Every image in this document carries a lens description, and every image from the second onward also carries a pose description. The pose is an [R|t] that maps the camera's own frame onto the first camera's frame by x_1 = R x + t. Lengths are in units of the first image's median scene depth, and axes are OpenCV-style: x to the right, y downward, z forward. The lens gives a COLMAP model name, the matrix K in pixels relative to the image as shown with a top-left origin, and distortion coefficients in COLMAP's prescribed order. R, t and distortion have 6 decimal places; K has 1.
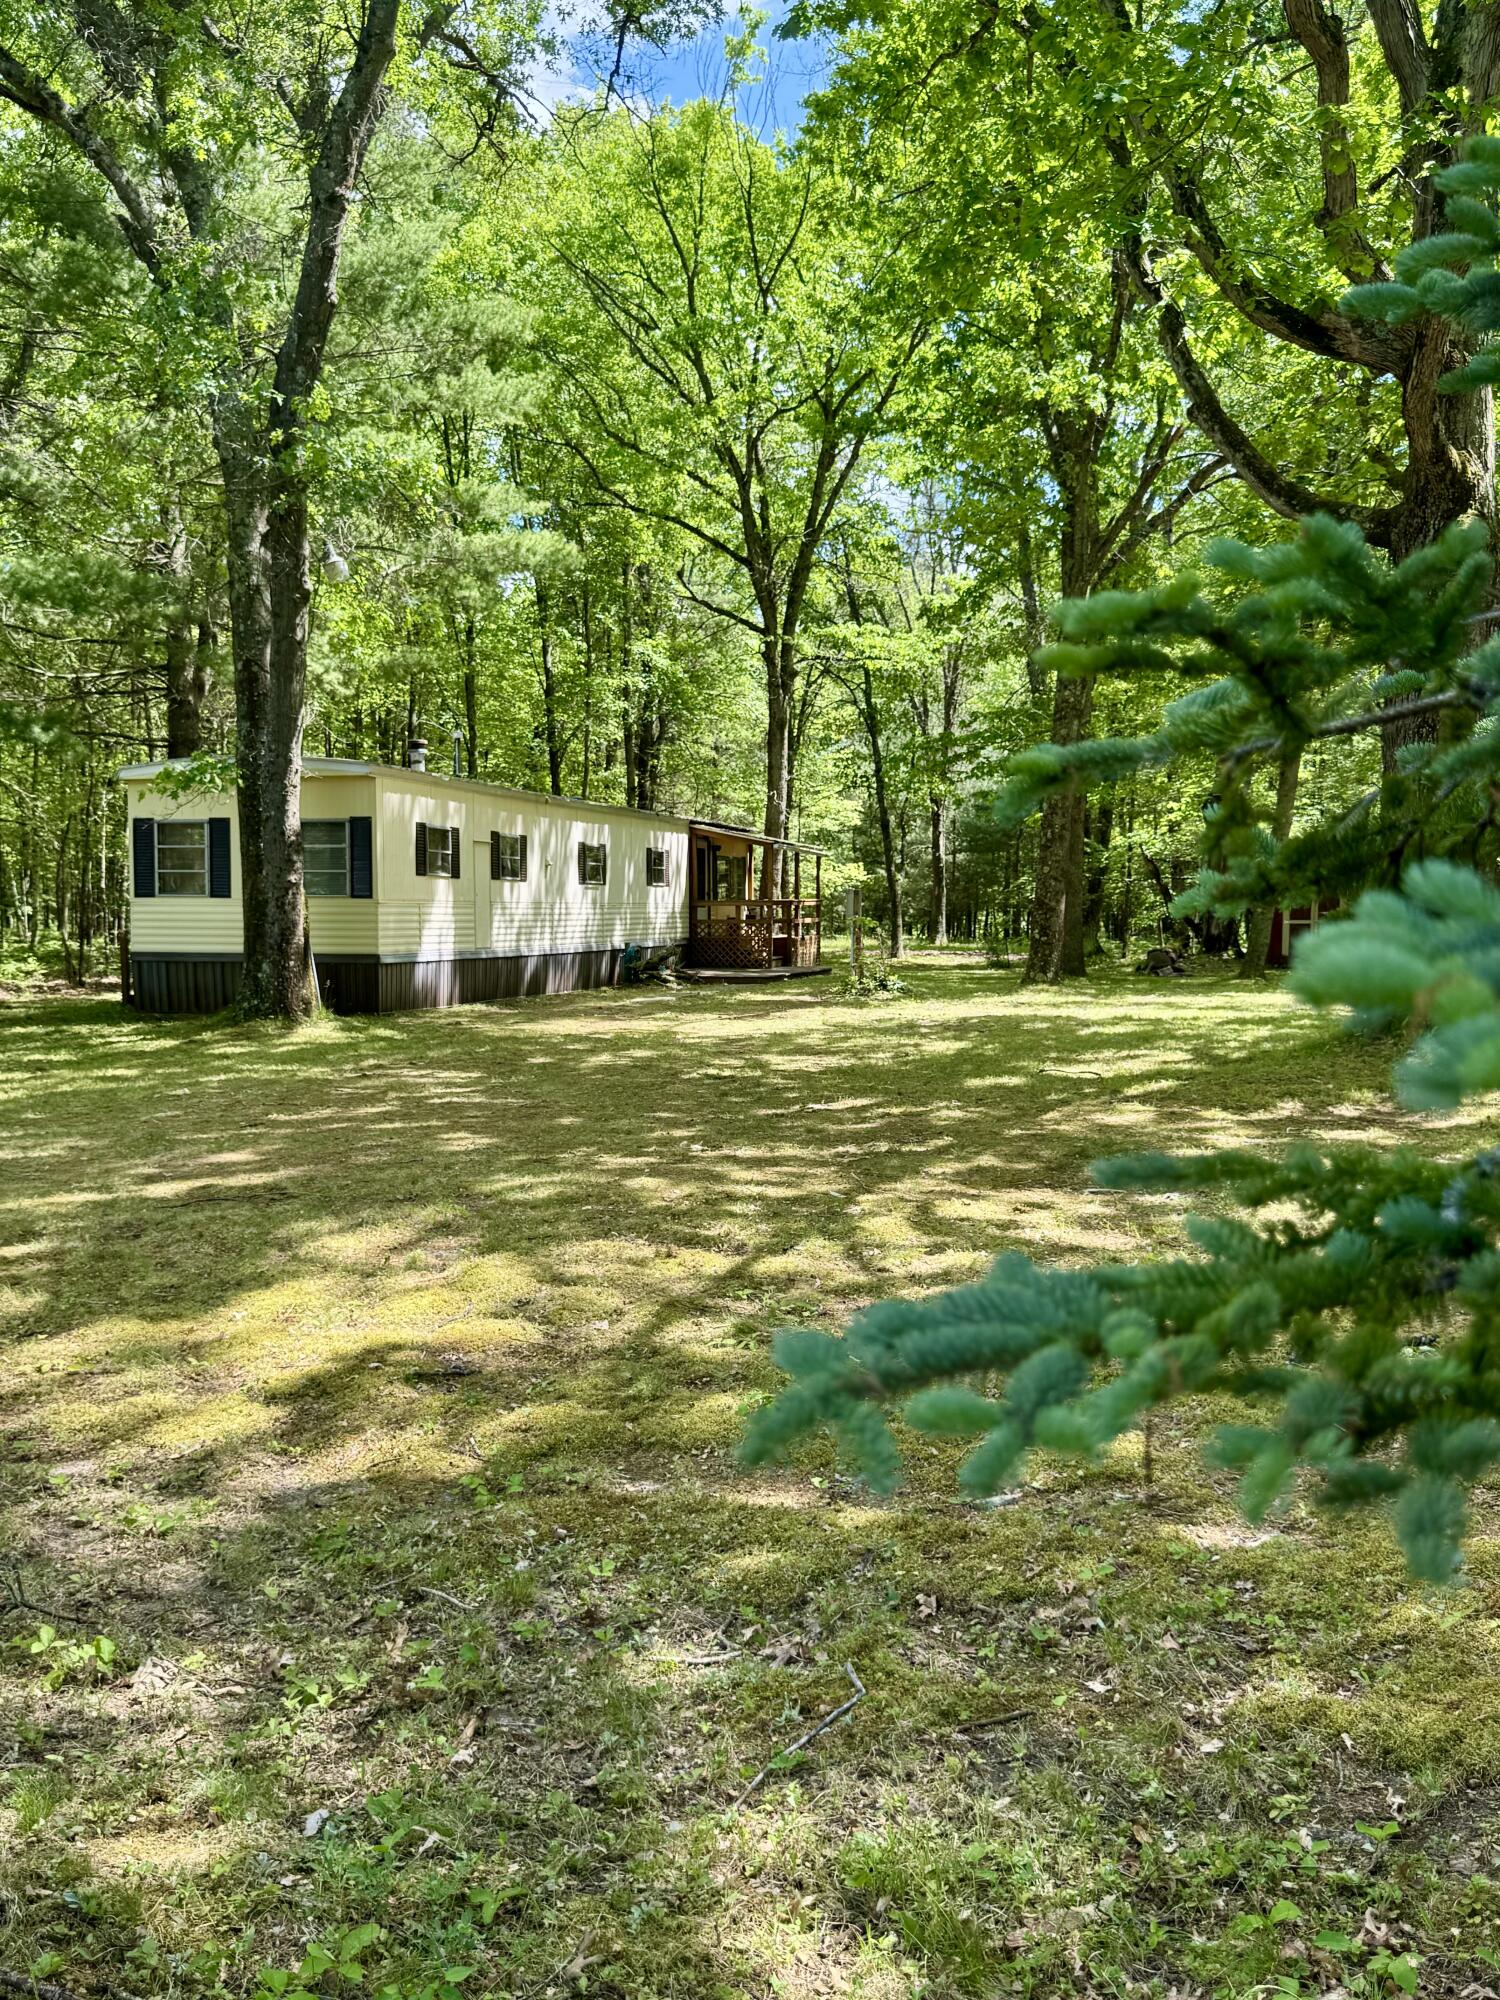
lens RADIAL K [[1799.6, 0, 751.6], [0, 1799.6, 1006.8], [0, 0, 1]] dist [0.051256, -0.002513]
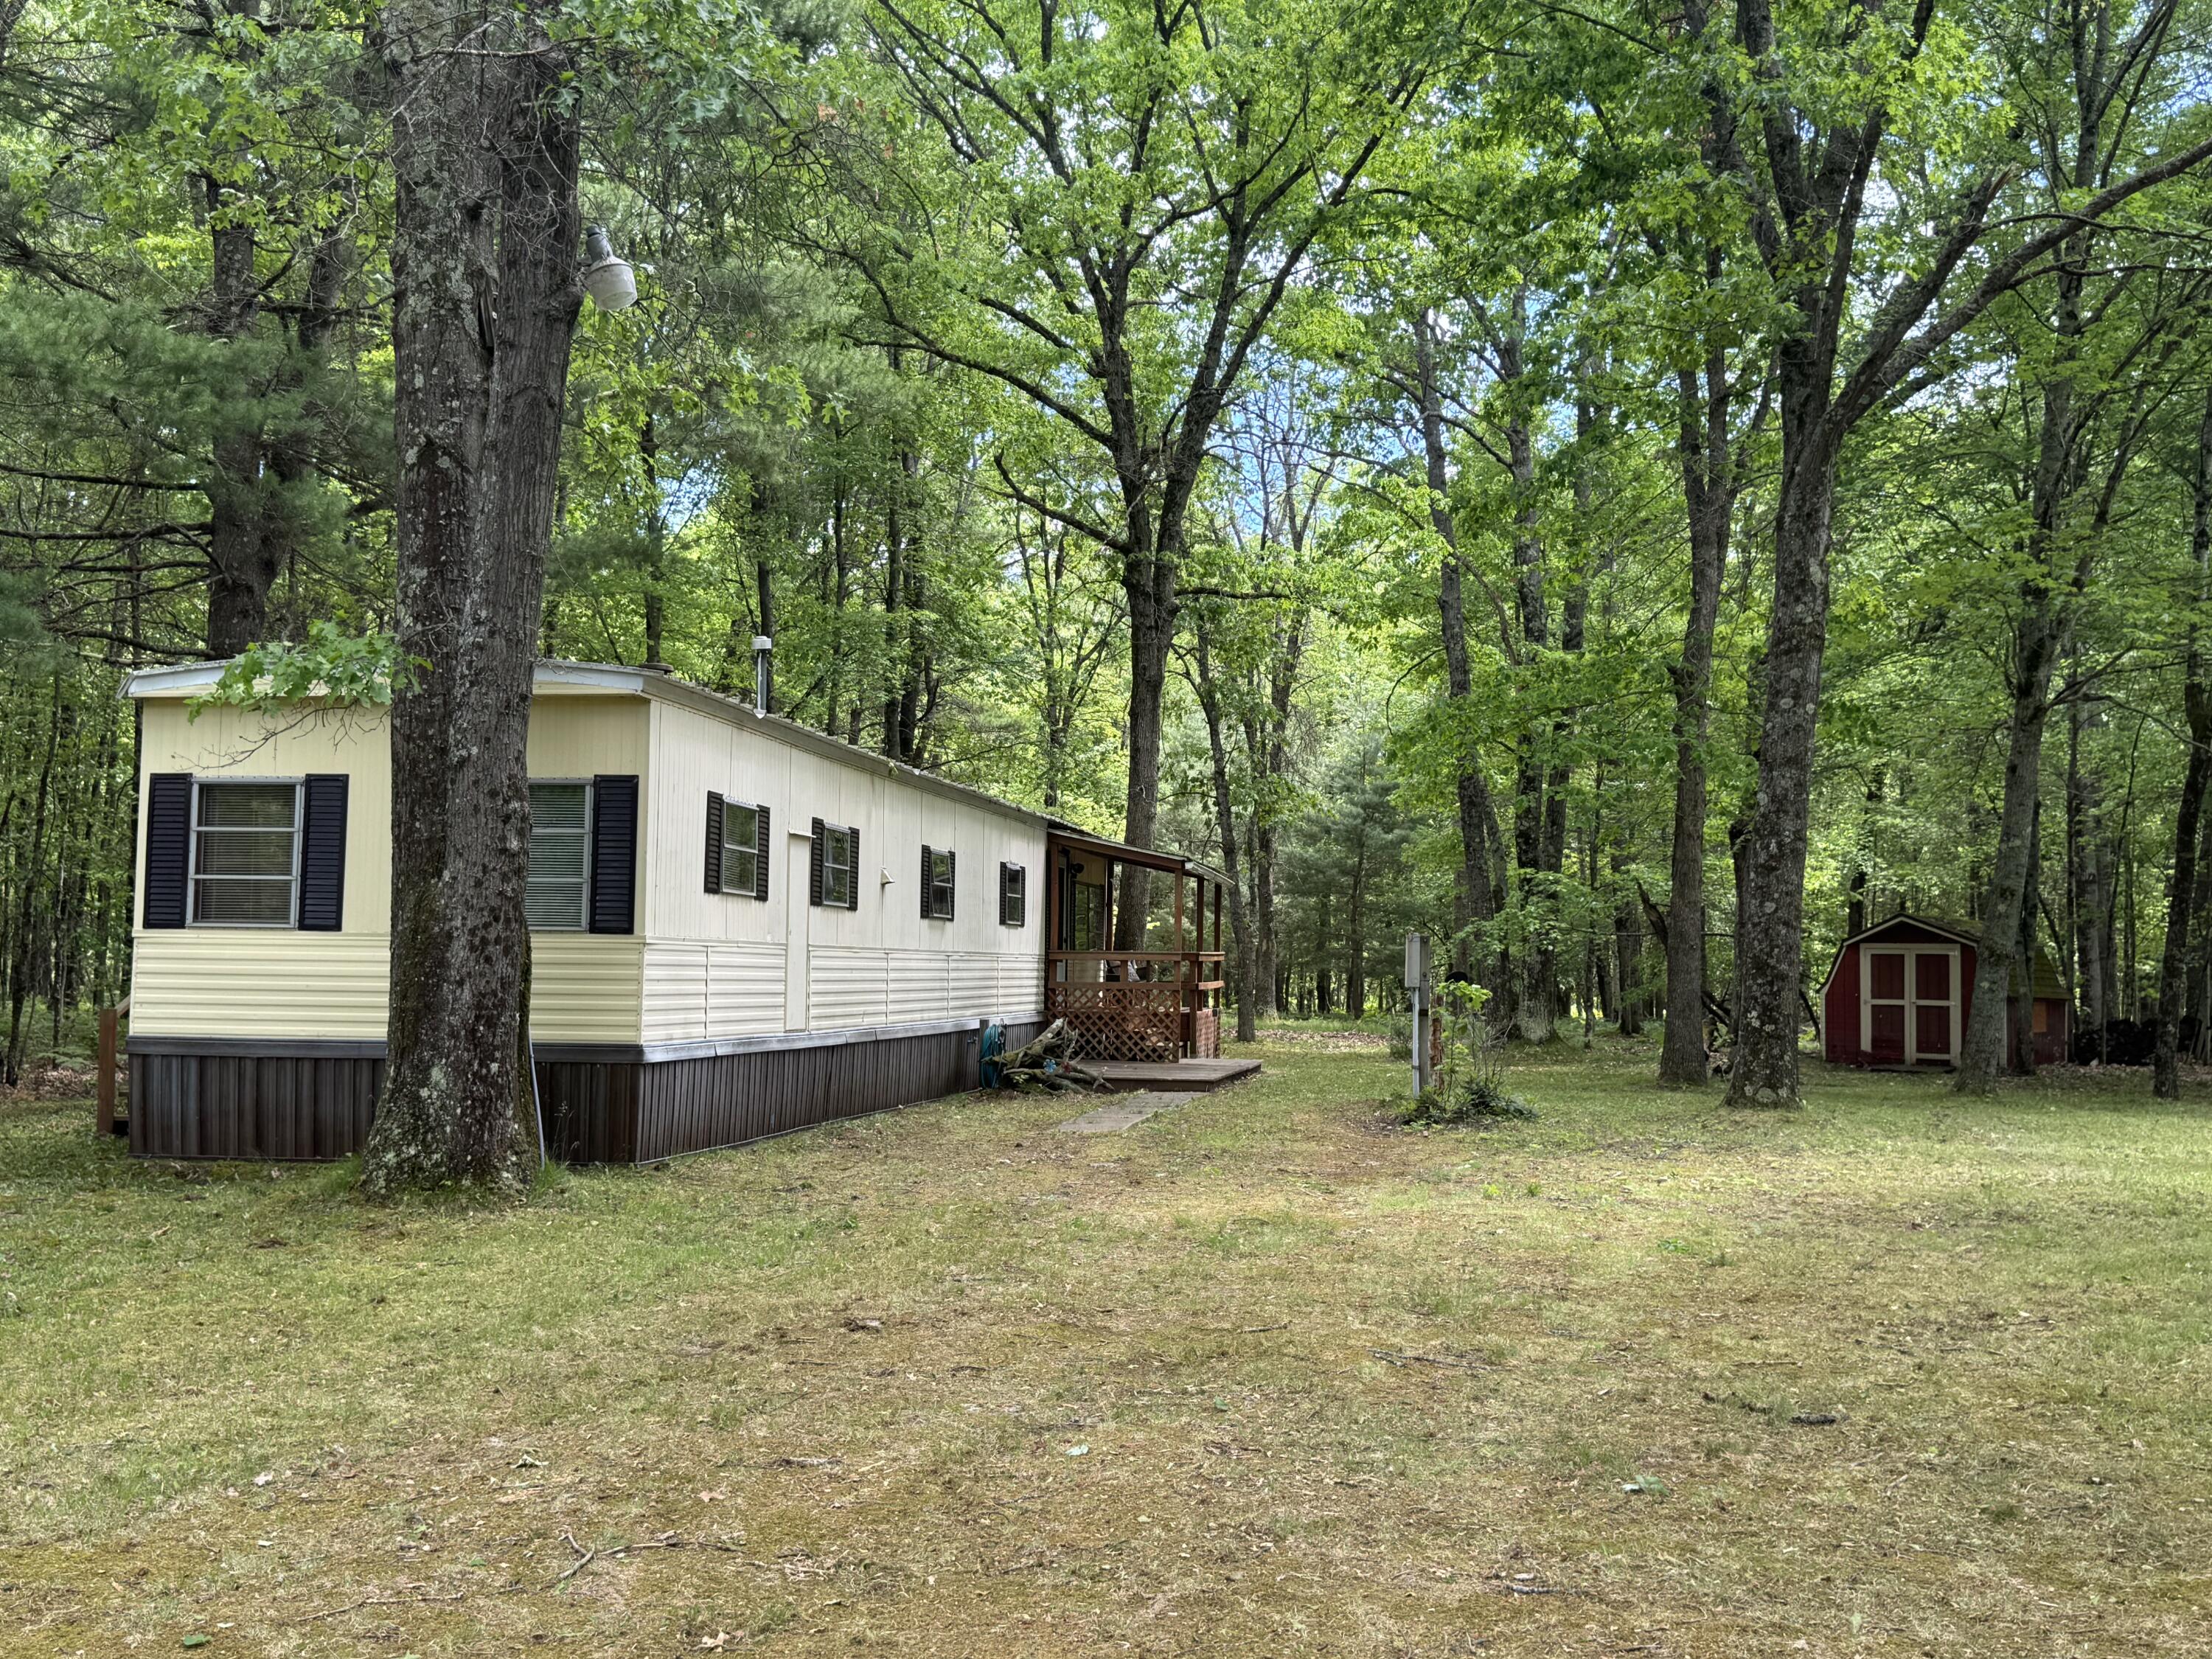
lens RADIAL K [[2254.8, 0, 1095.3], [0, 2254.8, 829.1], [0, 0, 1]] dist [0.058869, 0.000000]
pose [[0.995337, 0.017290, 0.094898, -0.128017], [-0.006001, 0.992998, -0.117982, -0.013587], [-0.096274, 0.116862, 0.988471, 0.319529]]
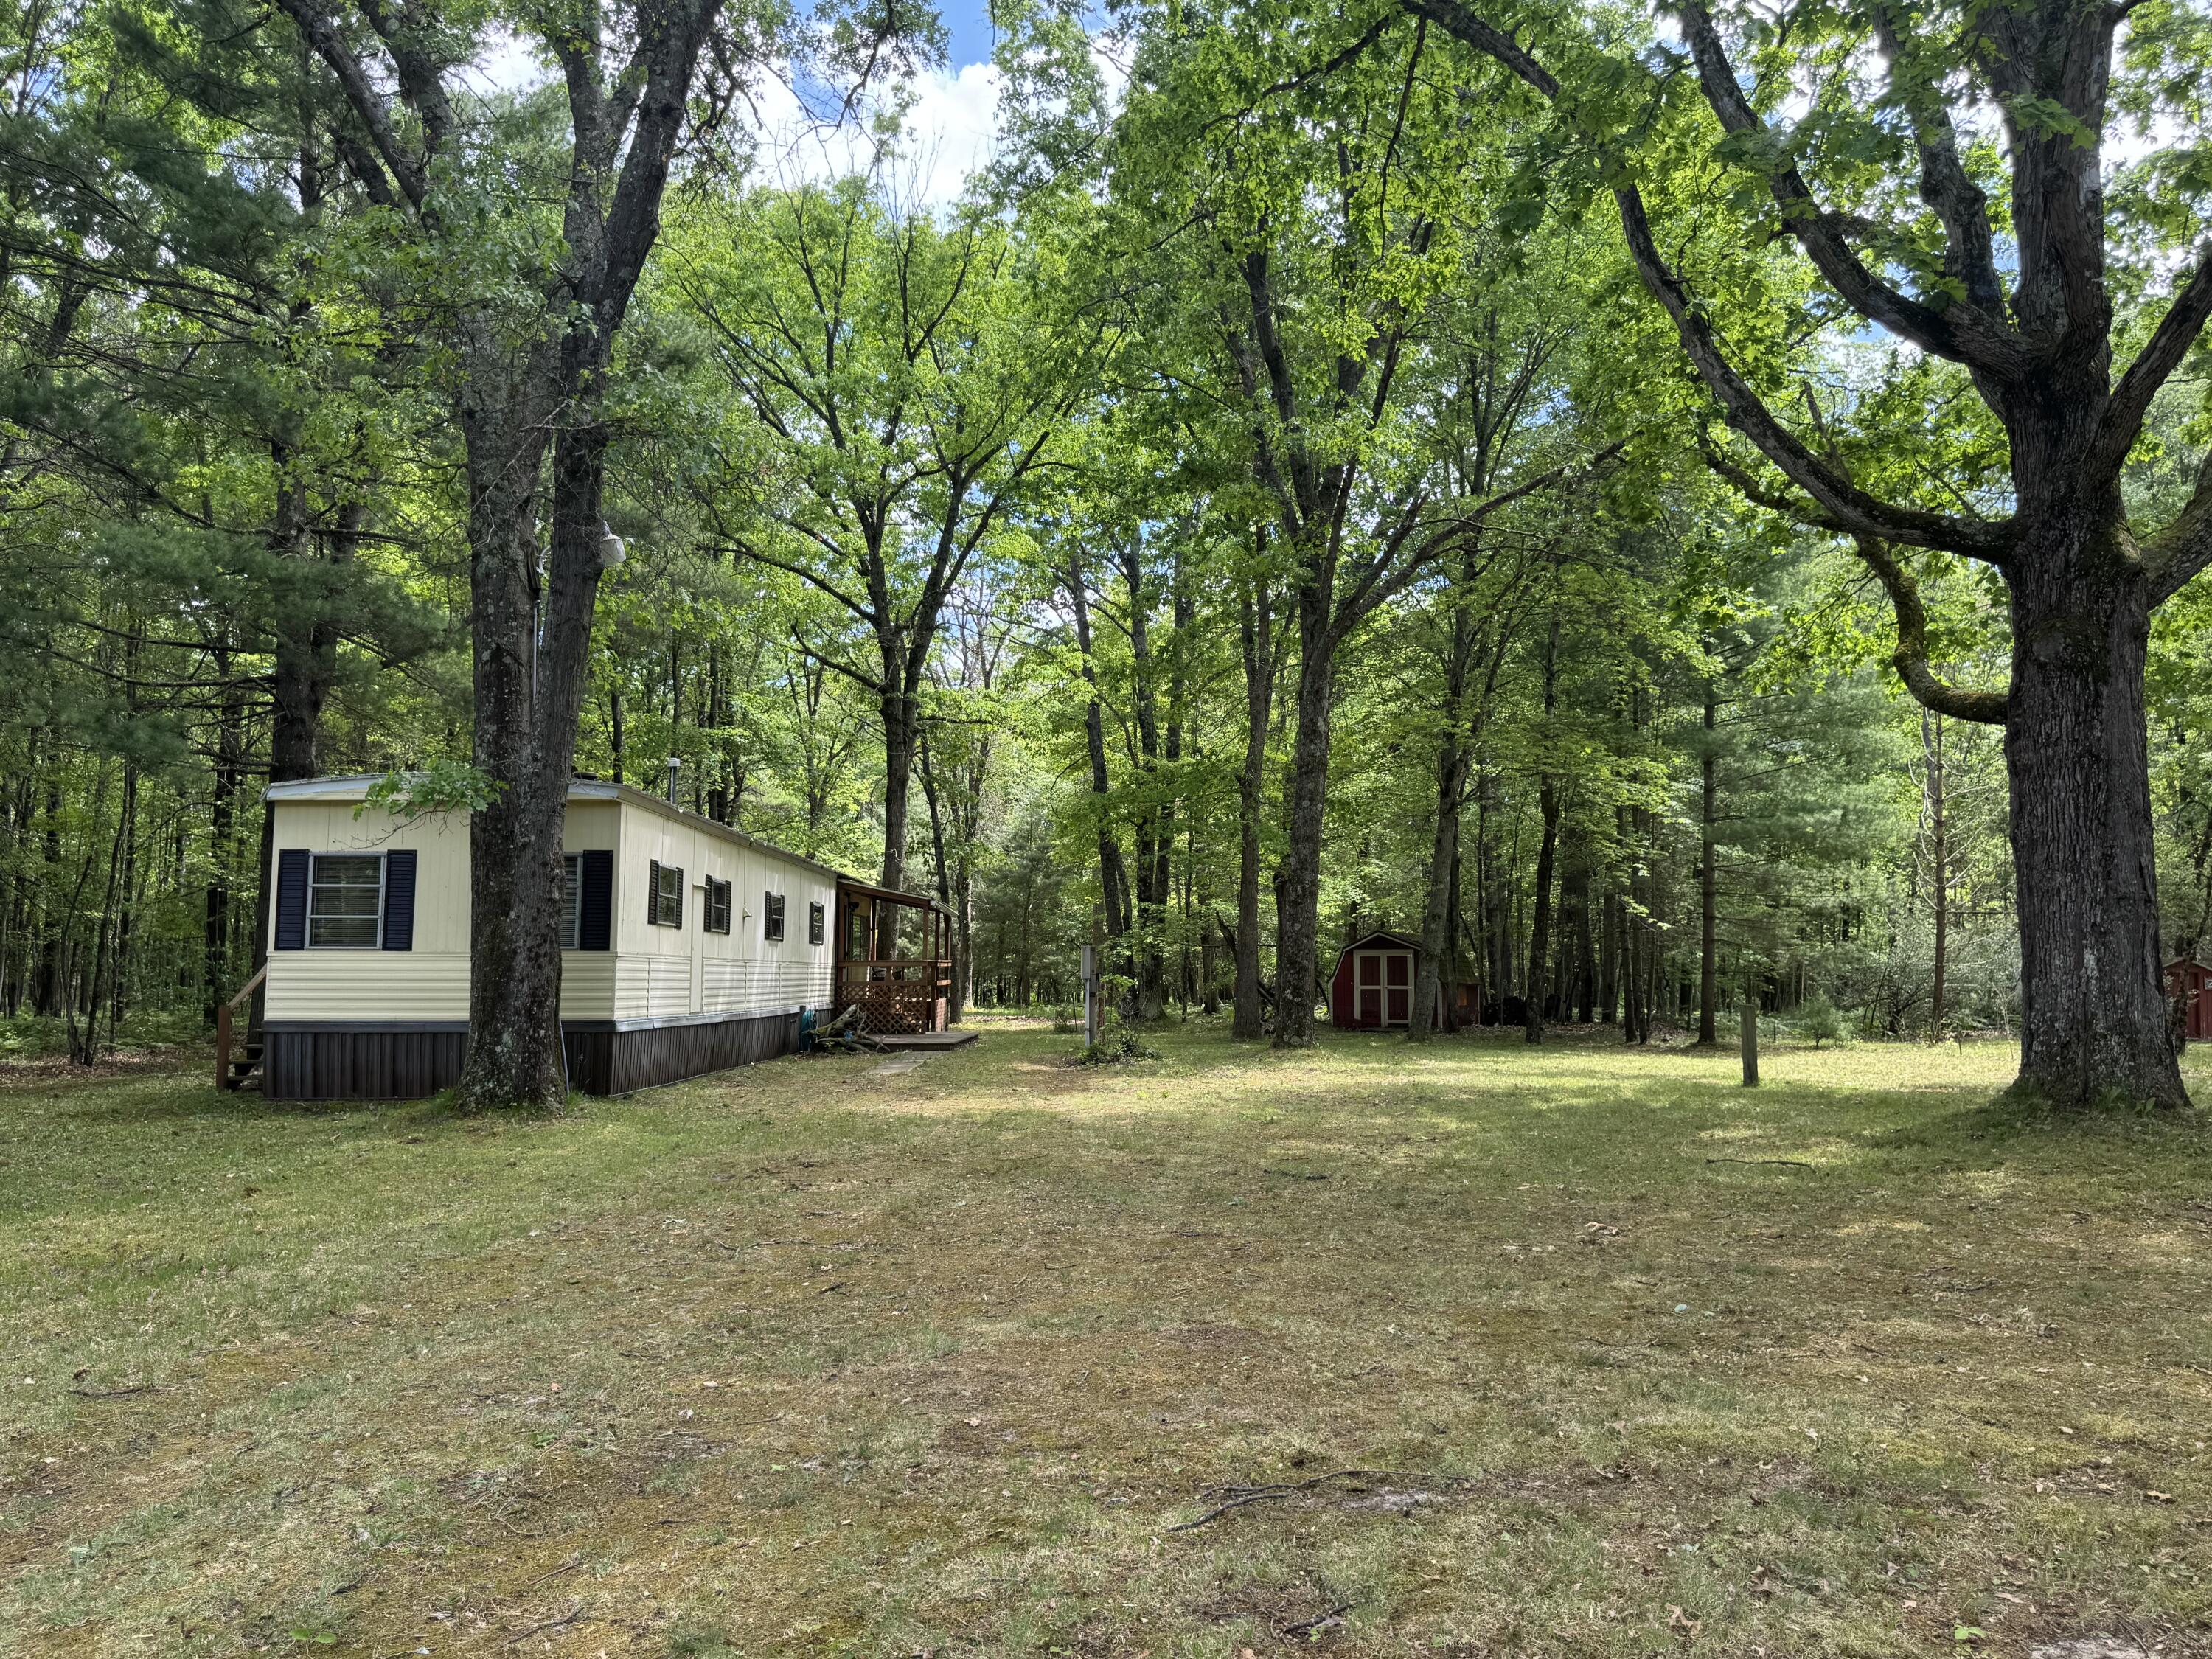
lens RADIAL K [[1635.4, 0, 1101.3], [0, 1635.4, 815.5], [0, 0, 1]] dist [0.042159, -0.003522]
pose [[0.965319, 0.024187, 0.259951, -0.172012], [0.016159, 0.988255, -0.151959, -0.003928], [-0.260573, 0.150890, 0.953590, 0.207934]]
